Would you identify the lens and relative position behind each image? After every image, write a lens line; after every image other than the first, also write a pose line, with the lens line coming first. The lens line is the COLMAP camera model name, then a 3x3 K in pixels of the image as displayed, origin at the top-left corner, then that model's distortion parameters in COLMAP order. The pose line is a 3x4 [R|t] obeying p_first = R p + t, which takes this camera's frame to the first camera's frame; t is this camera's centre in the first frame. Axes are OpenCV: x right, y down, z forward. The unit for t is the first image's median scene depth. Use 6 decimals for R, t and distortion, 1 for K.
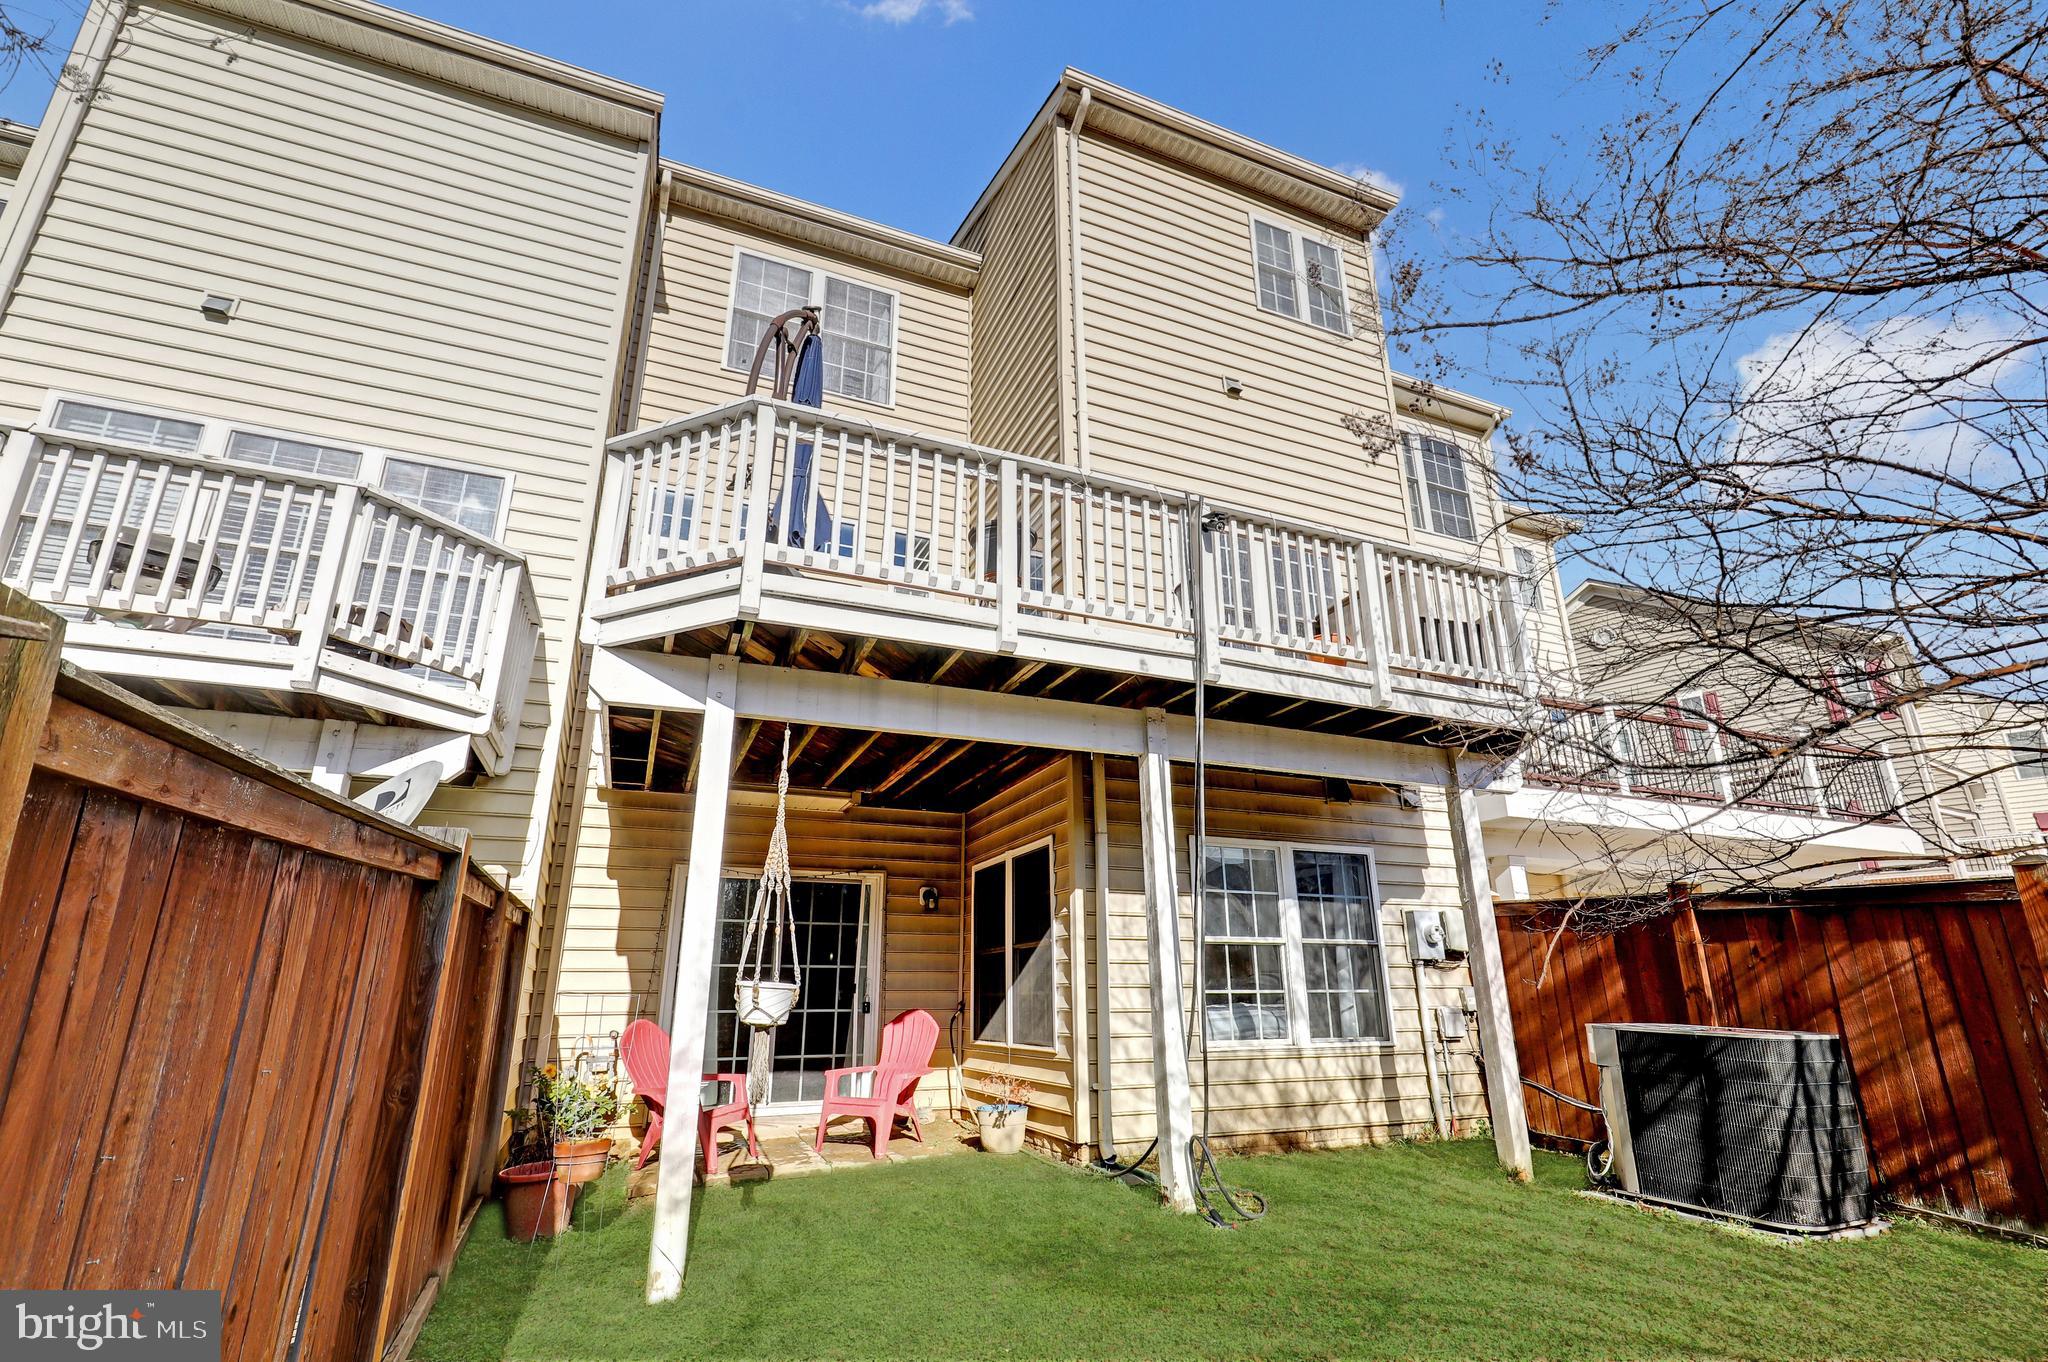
lens RADIAL K [[915.2, 0, 1024.0], [0, 915.2, 681.0], [0, 0, 1]] dist [0.001089, -0.000854]
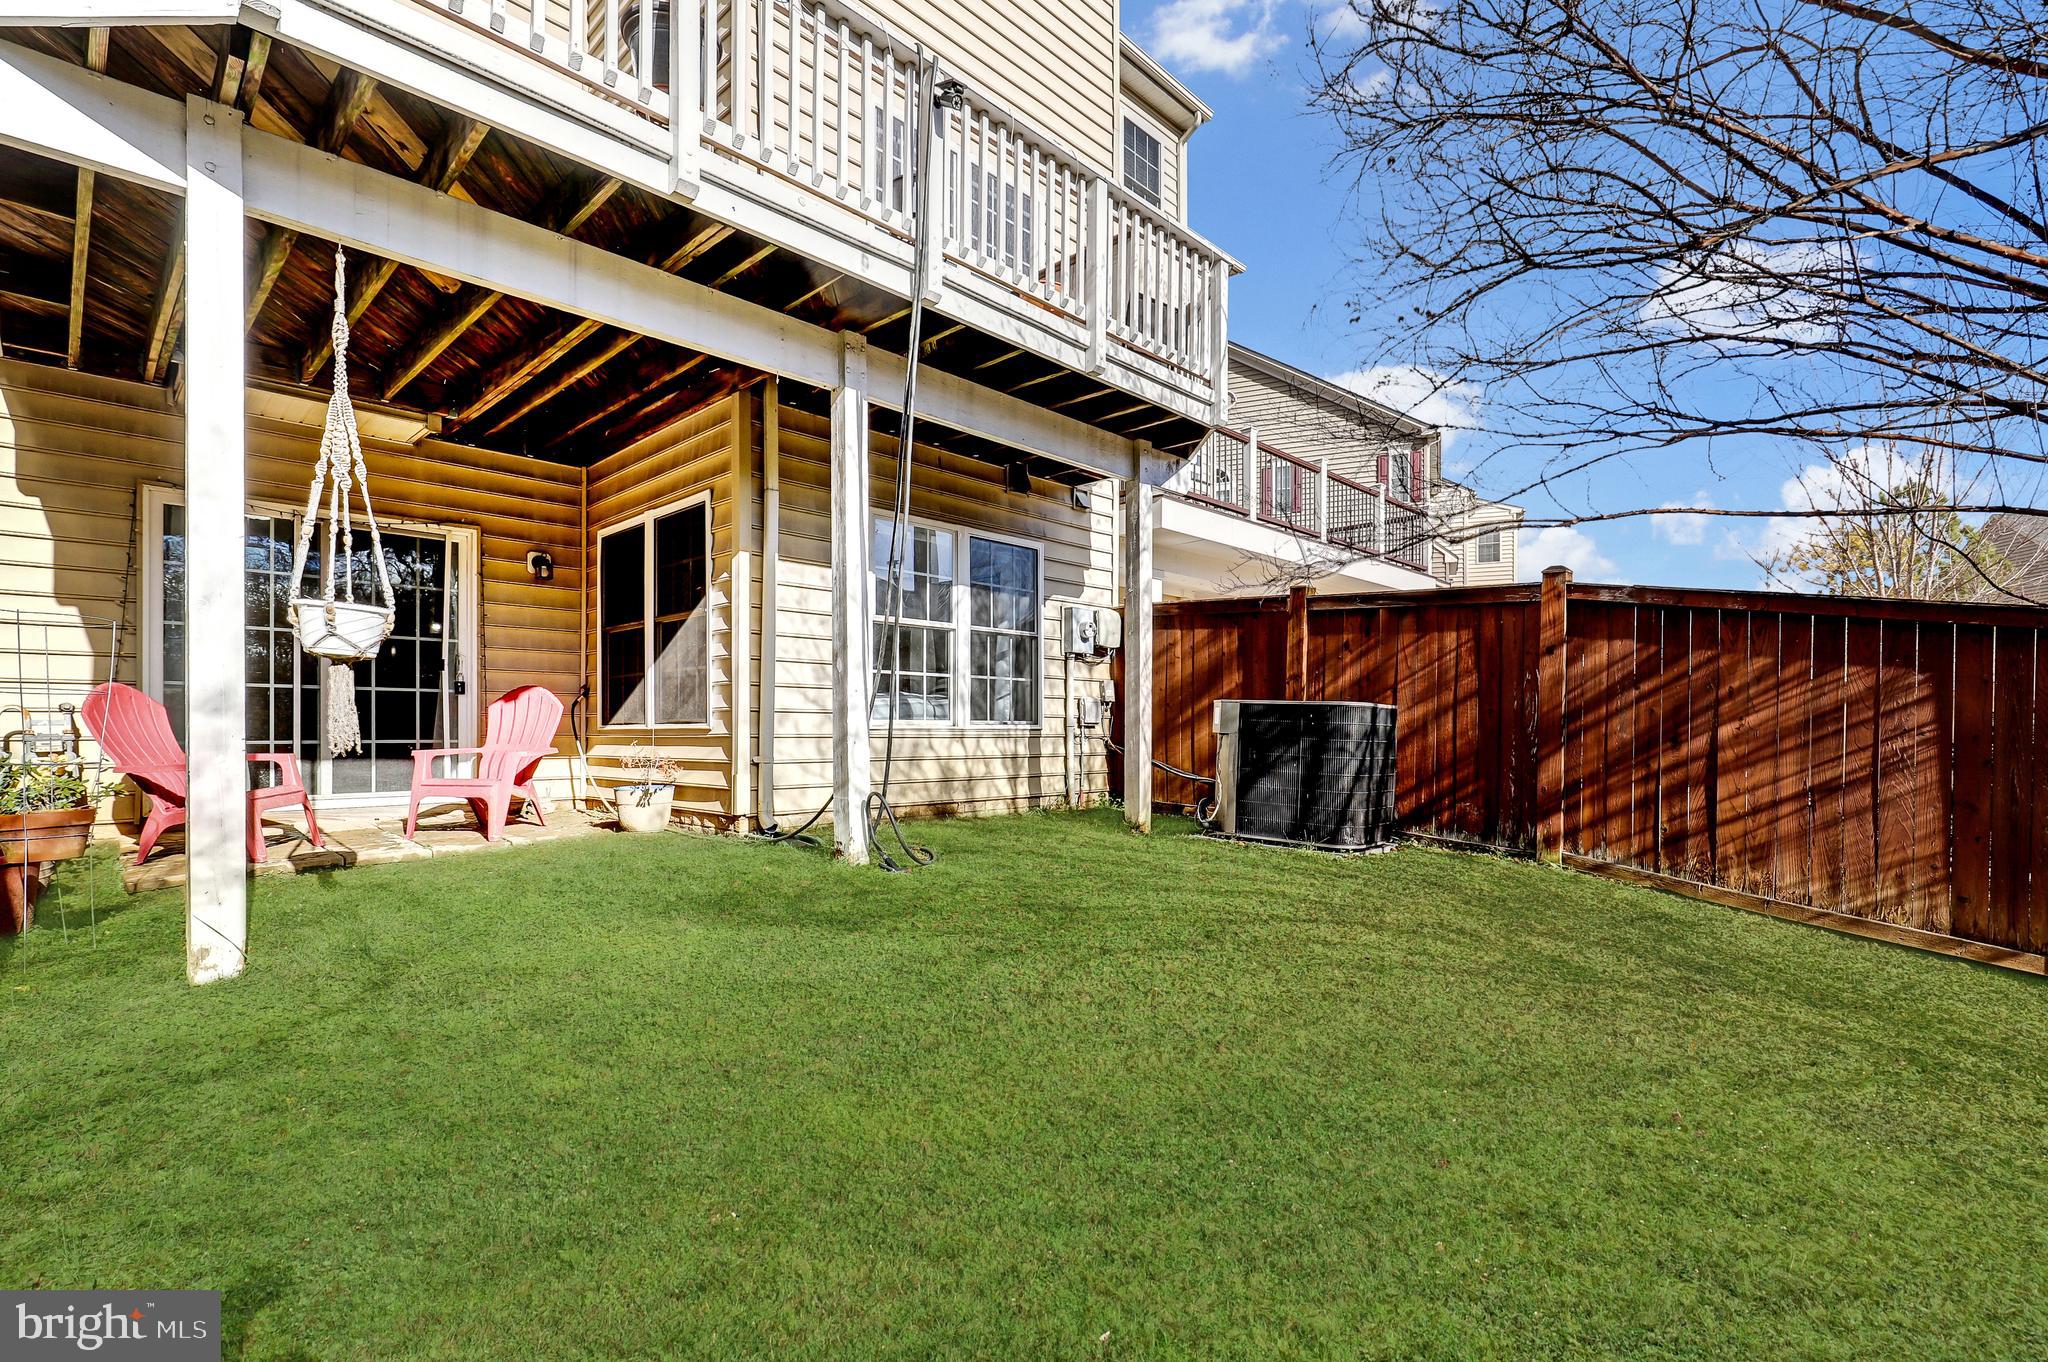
lens RADIAL K [[946.0, 0, 1016.3], [0, 946.0, 719.0], [0, 0, 1]] dist [0.000255, 0.000049]
pose [[0.920058, 0.008031, 0.391699, -0.052534], [-0.128014, 0.951076, 0.281190, 0.092898], [-0.370277, -0.308854, 0.876073, 0.067654]]
